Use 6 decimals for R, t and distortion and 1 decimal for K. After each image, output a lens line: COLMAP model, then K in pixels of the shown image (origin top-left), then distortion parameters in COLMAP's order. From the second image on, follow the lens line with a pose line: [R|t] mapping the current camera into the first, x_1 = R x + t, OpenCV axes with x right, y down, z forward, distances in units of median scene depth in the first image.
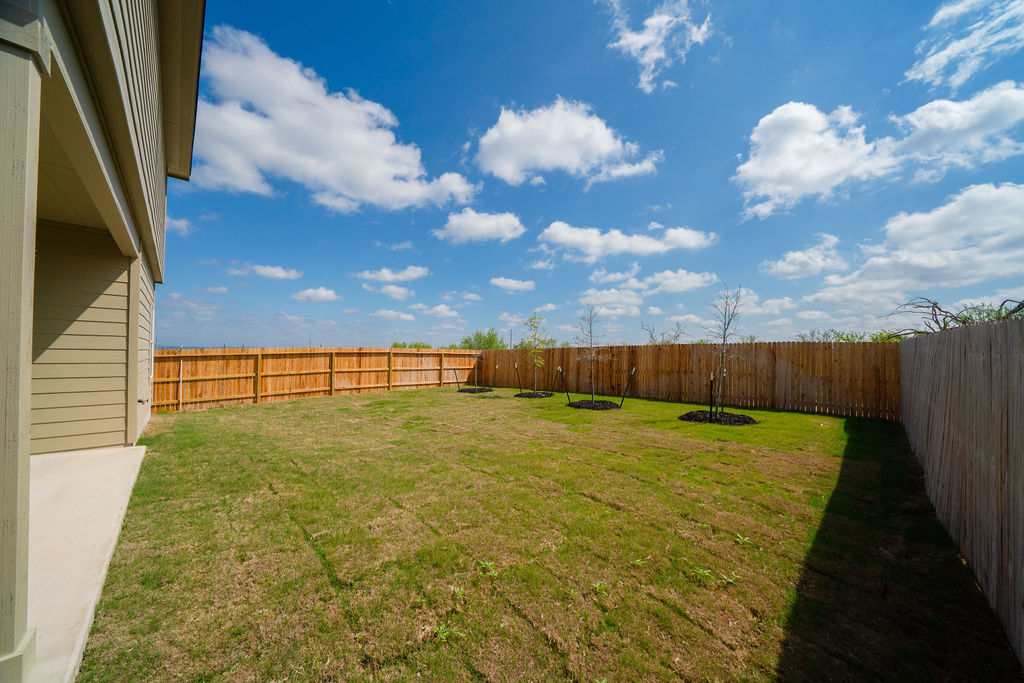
lens RADIAL K [[352.8, 0, 509.7], [0, 352.8, 351.3], [0, 0, 1]] dist [-0.023695, 0.000005]
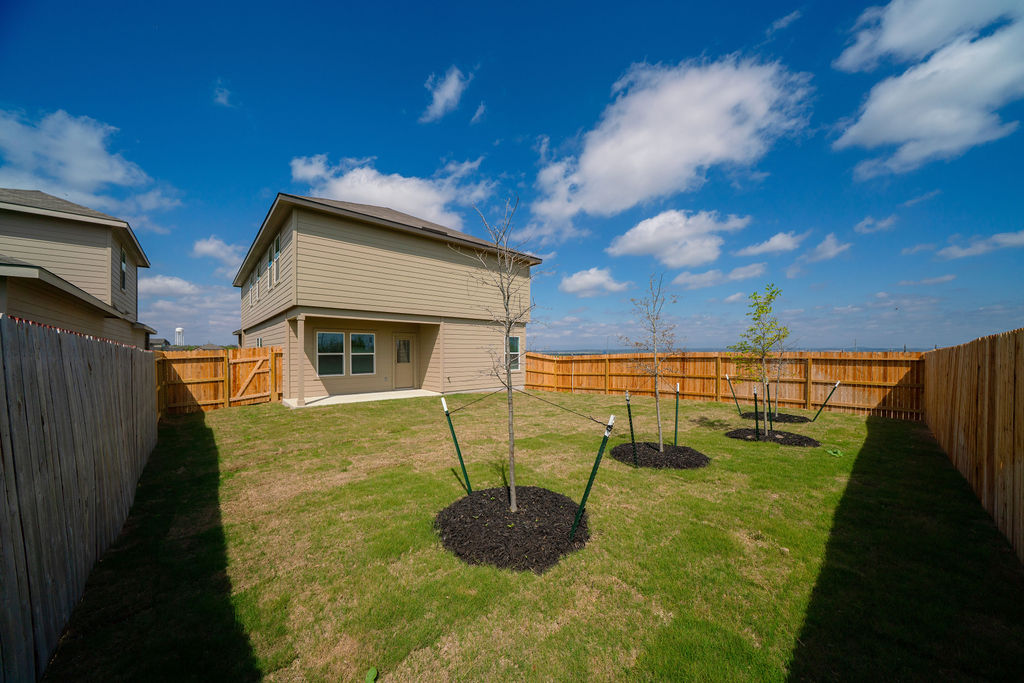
lens RADIAL K [[352.8, 0, 509.7], [0, 352.8, 351.3], [0, 0, 1]] dist [-0.023695, 0.000005]
pose [[-0.030844, -0.016939, -0.999381, 0.560301], [0.007472, 0.999825, -0.017177, -0.000566], [0.999496, -0.007997, -0.030712, 0.536203]]
